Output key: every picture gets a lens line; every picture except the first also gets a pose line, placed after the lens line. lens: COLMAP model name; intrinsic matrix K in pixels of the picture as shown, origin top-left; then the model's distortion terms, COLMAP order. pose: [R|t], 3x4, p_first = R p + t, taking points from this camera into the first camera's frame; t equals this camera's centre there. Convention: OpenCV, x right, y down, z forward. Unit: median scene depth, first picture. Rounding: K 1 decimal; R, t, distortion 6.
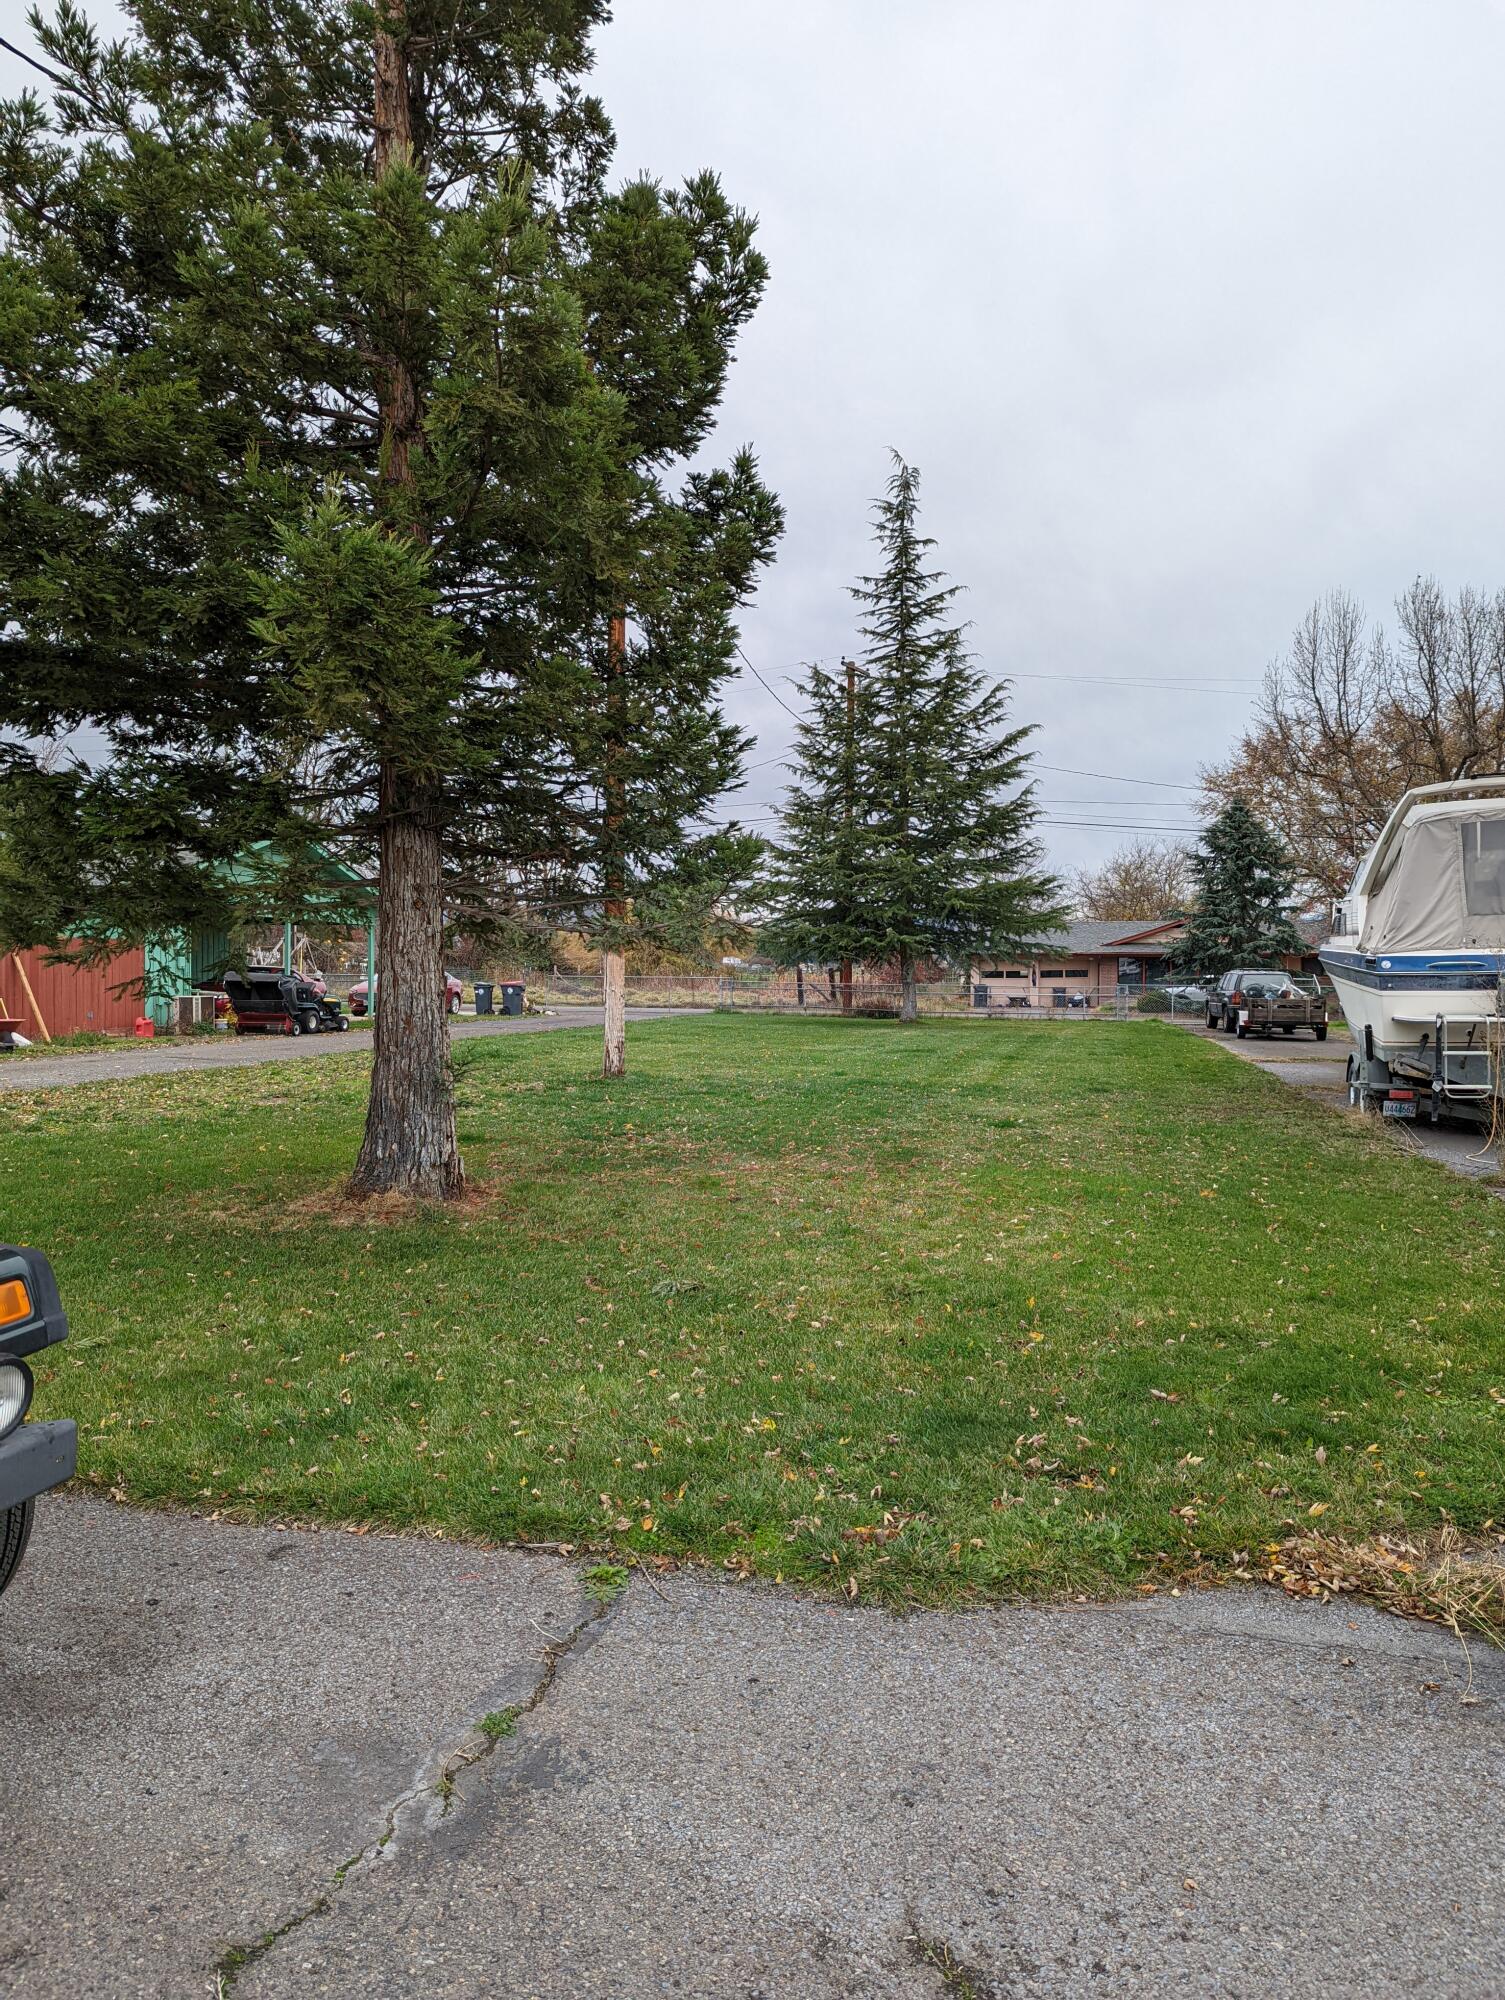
lens RADIAL K [[1407.8, 0, 752.5], [0, 1407.8, 1000.0], [0, 0, 1]] dist [0.085321, -0.065221]
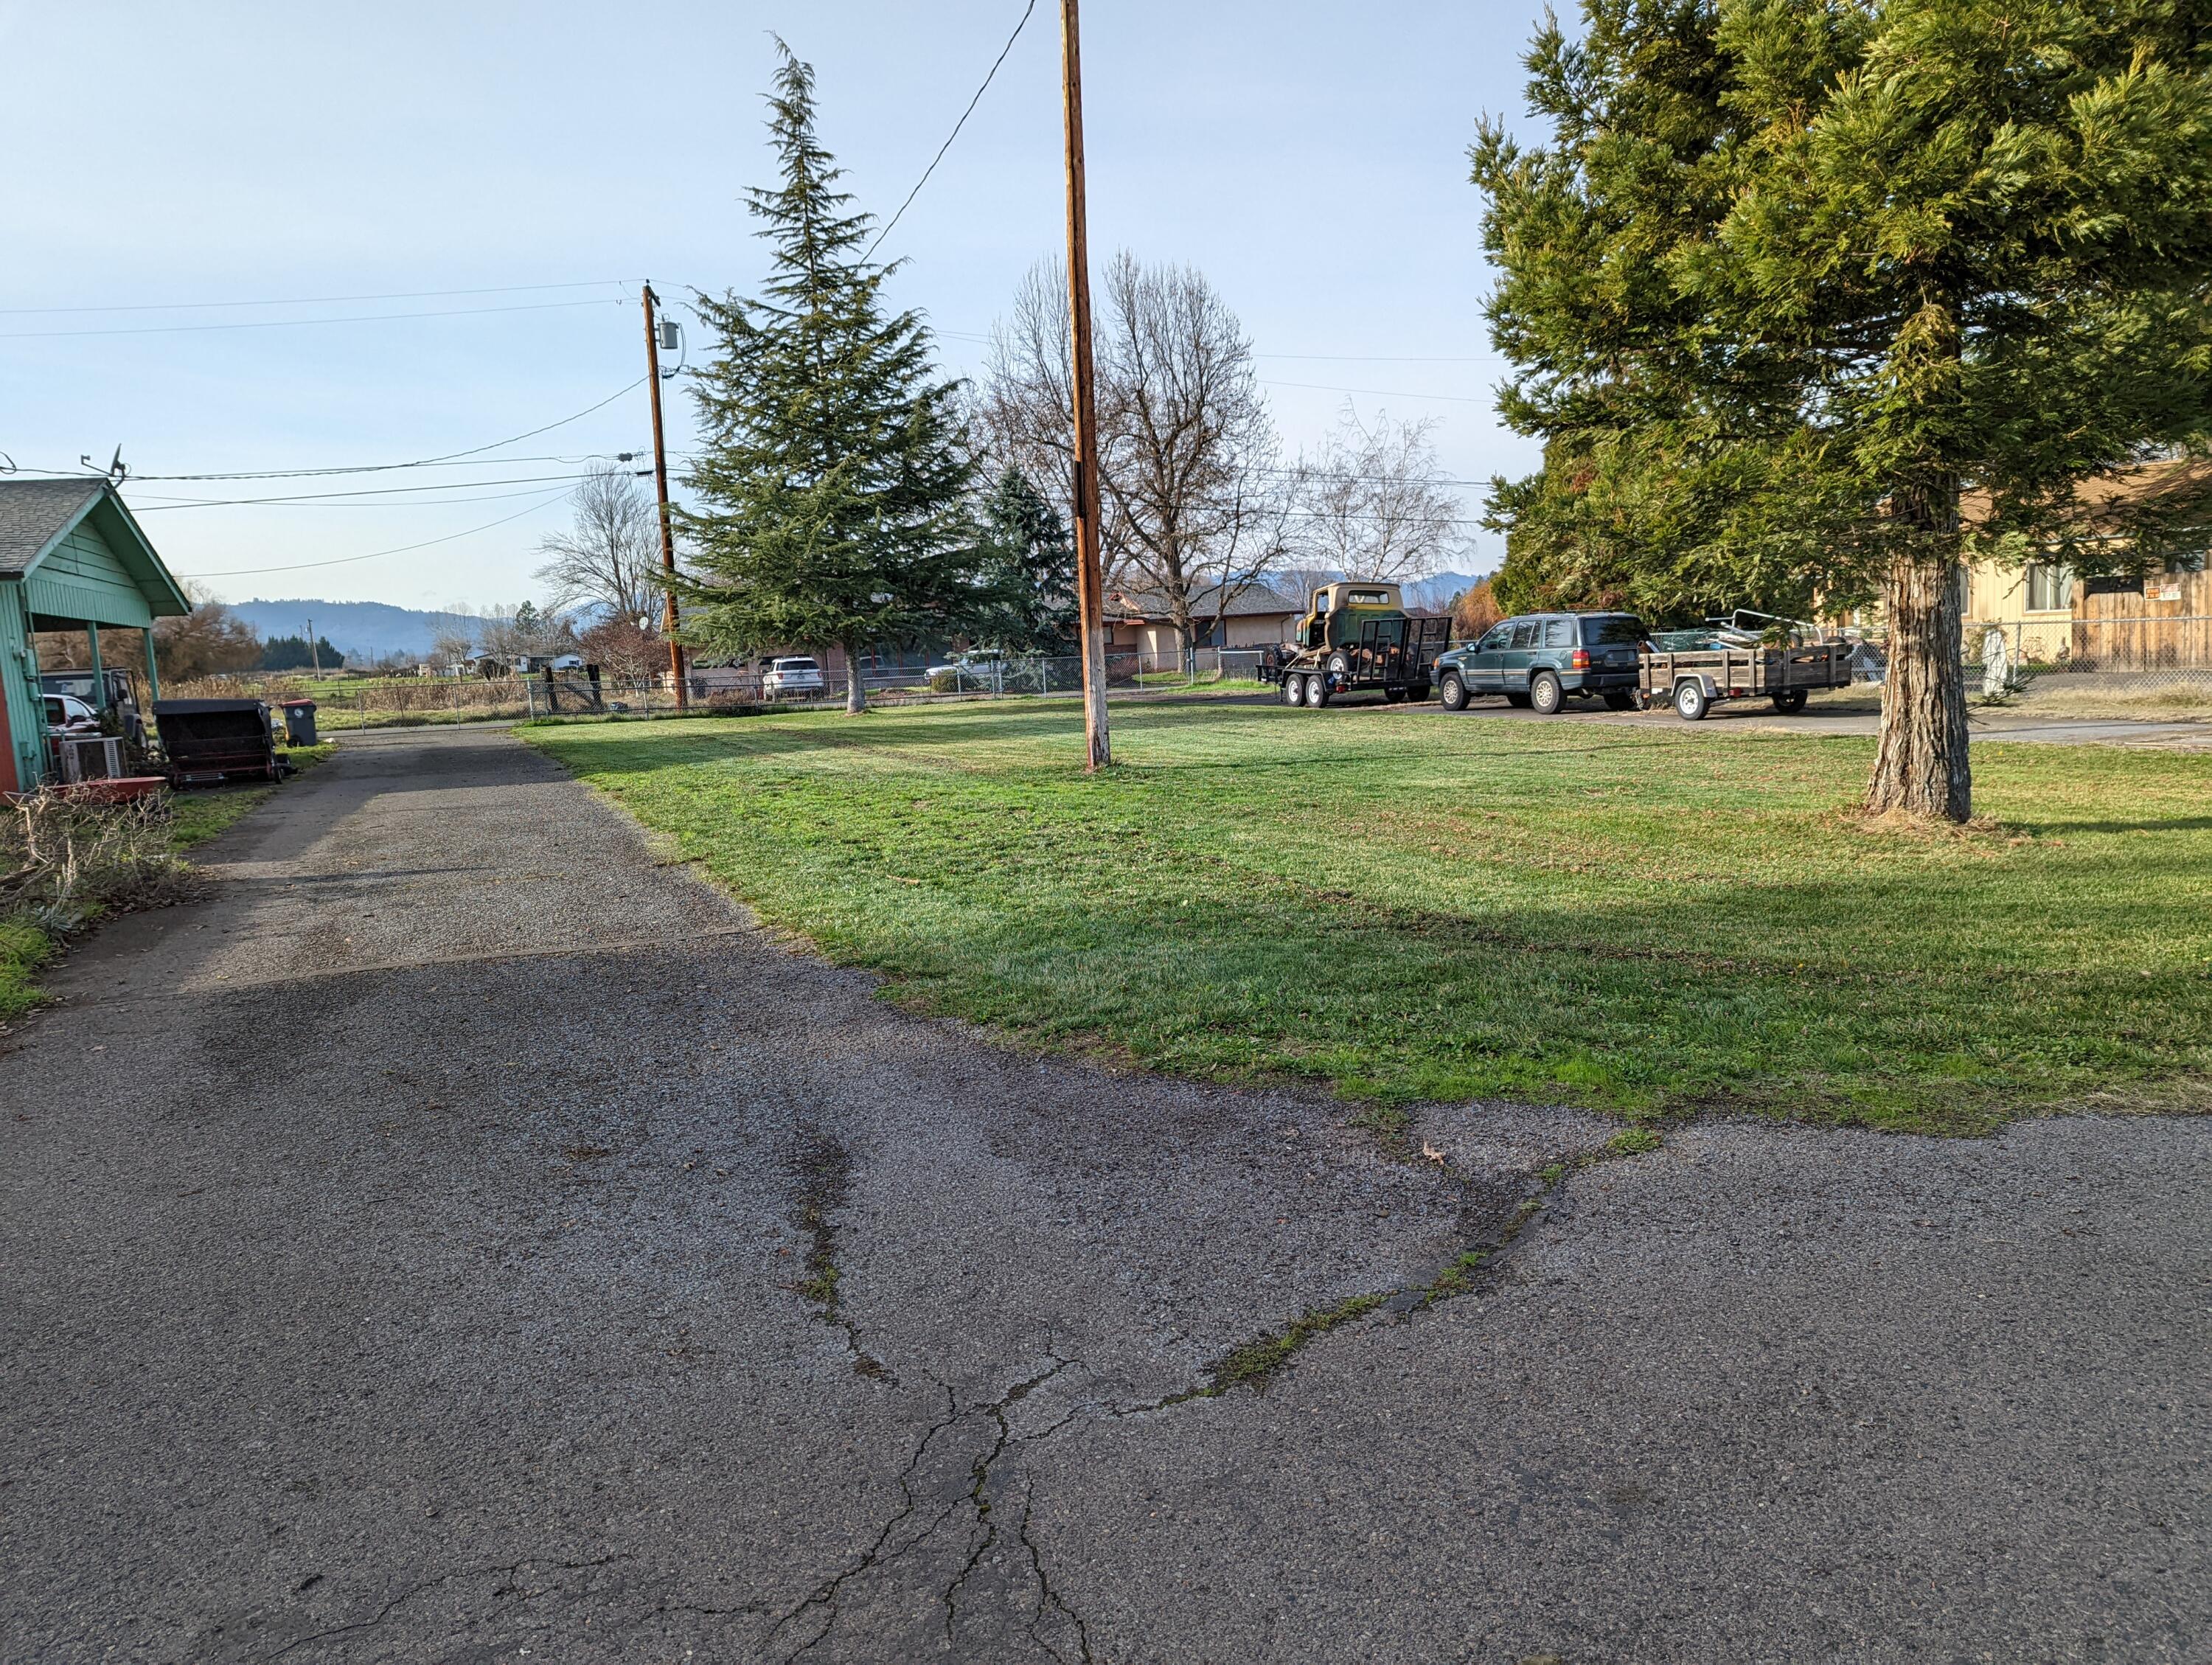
lens RADIAL K [[1557.0, 0, 1116.3], [0, 1557.0, 827.3], [0, 0, 1]] dist [0.085321, -0.065221]
pose [[0.818475, -0.118451, 0.562199, -0.322854], [0.070581, 0.991835, 0.106216, -0.005851], [-0.570190, -0.047254, 0.820153, 0.089197]]
